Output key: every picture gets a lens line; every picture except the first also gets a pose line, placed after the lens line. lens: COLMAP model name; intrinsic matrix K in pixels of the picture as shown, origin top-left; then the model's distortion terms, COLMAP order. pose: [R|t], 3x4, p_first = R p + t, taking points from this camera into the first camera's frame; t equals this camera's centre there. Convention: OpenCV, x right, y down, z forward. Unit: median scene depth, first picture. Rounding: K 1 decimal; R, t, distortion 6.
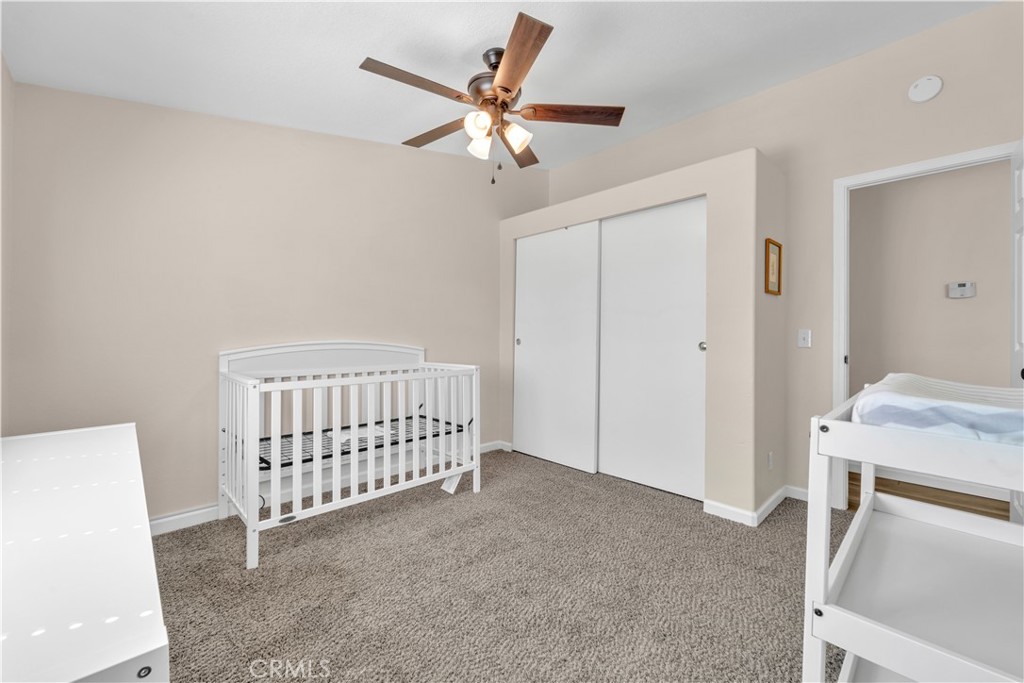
lens RADIAL K [[413.8, 0, 513.9], [0, 413.8, 342.4], [0, 0, 1]] dist [0.008280, -0.002136]
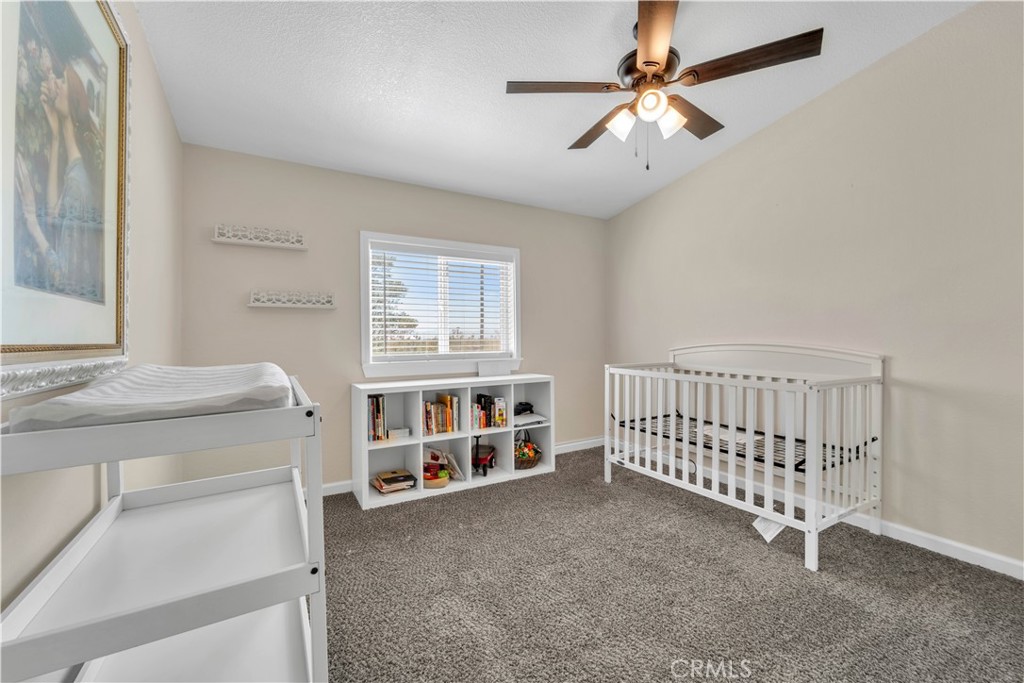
lens RADIAL K [[413.8, 0, 513.7], [0, 413.8, 337.2], [0, 0, 1]] dist [0.008280, -0.002136]
pose [[-0.225088, -0.001537, -0.974337, 0.752361], [-0.018456, 0.999826, 0.002686, -0.009377], [0.974164, 0.018587, -0.225078, 0.747805]]
